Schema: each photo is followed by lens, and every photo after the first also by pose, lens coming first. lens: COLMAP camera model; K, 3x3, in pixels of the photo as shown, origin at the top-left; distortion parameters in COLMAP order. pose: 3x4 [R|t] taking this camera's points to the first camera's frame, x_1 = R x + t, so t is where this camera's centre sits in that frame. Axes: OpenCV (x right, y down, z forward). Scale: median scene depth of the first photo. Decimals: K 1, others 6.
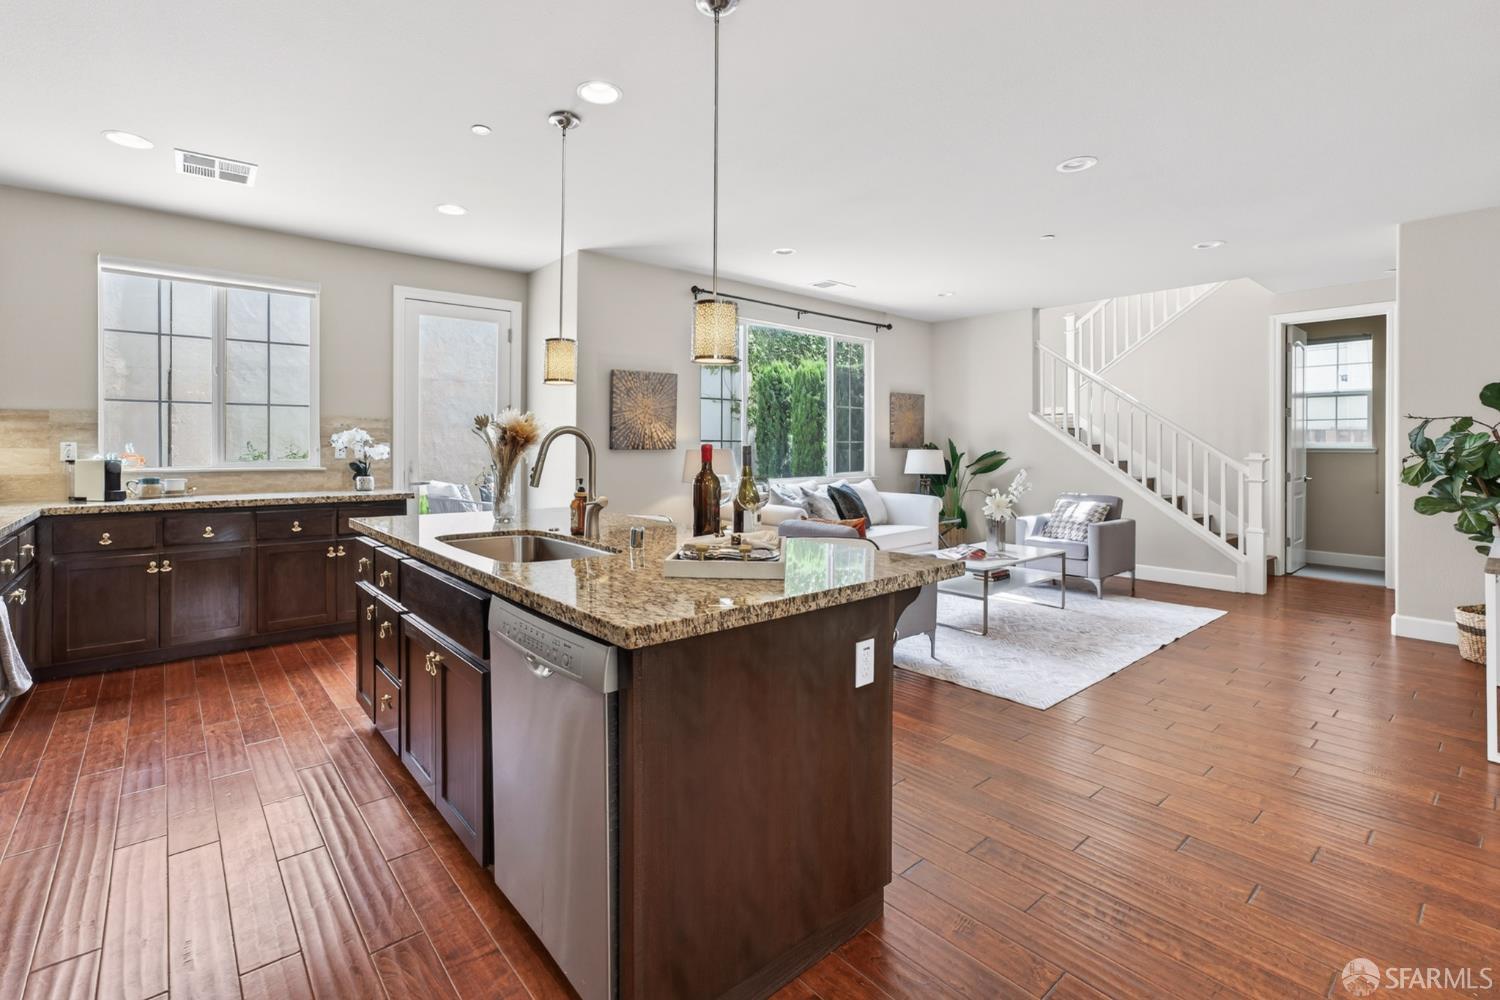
lens RADIAL K [[681.2, 0, 706.4], [0, 681.2, 449.2], [0, 0, 1]] dist [-0.000922, 0.005892]
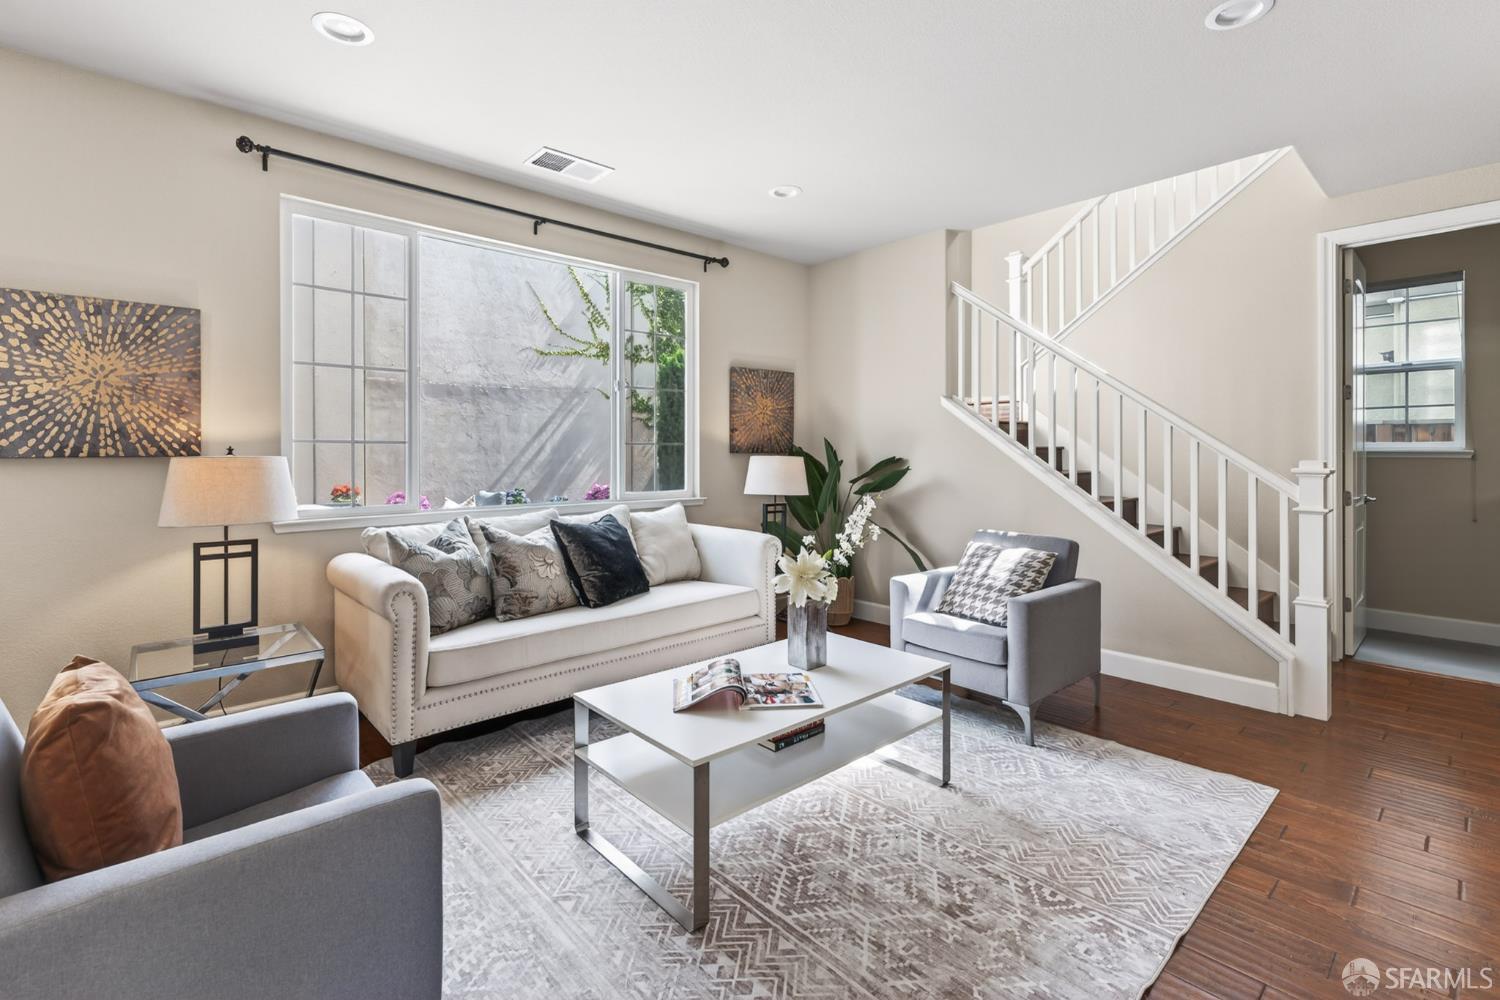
lens RADIAL K [[681.2, 0, 722.8], [0, 681.2, 465.9], [0, 0, 1]] dist [-0.000922, 0.005892]
pose [[0.999502, -0.003894, 0.031312, 0.367681], [0.003455, 0.999895, 0.014076, 0.001086], [-0.031363, -0.013961, 0.999411, 0.548901]]
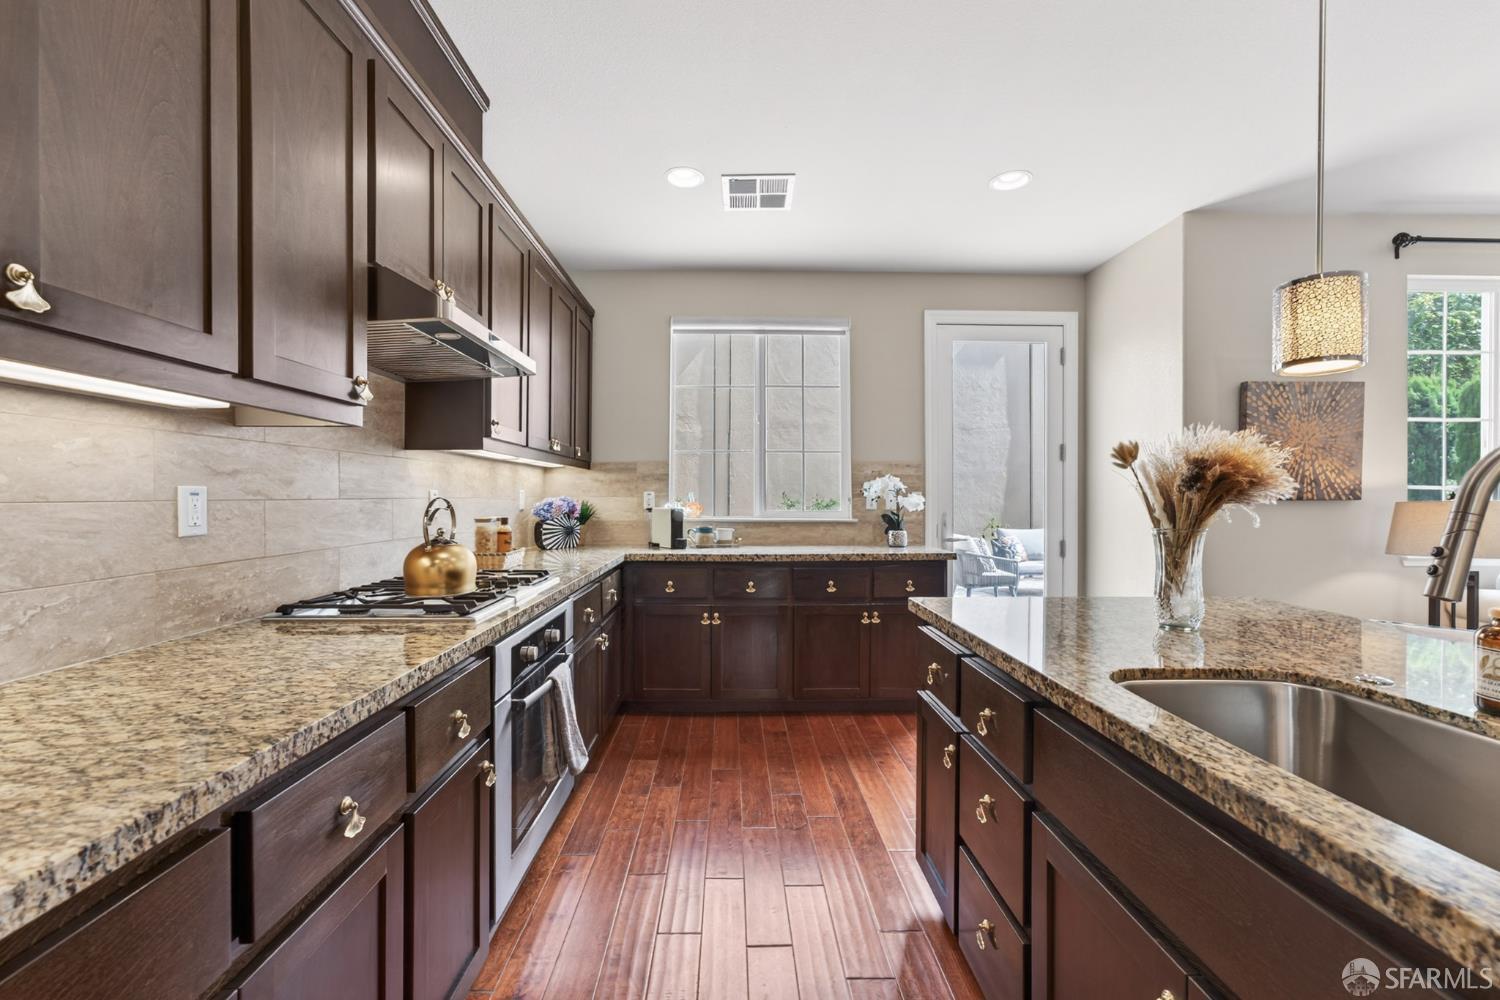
lens RADIAL K [[623.9, 0, 739.4], [0, 623.9, 489.0], [0, 0, 1]] dist [-0.016643, 0.007682]
pose [[0.789326, -0.007462, -0.613930, -0.164998], [-0.004208, 0.999837, -0.017563, 0.001718], [0.613960, 0.016446, 0.789165, 0.238907]]
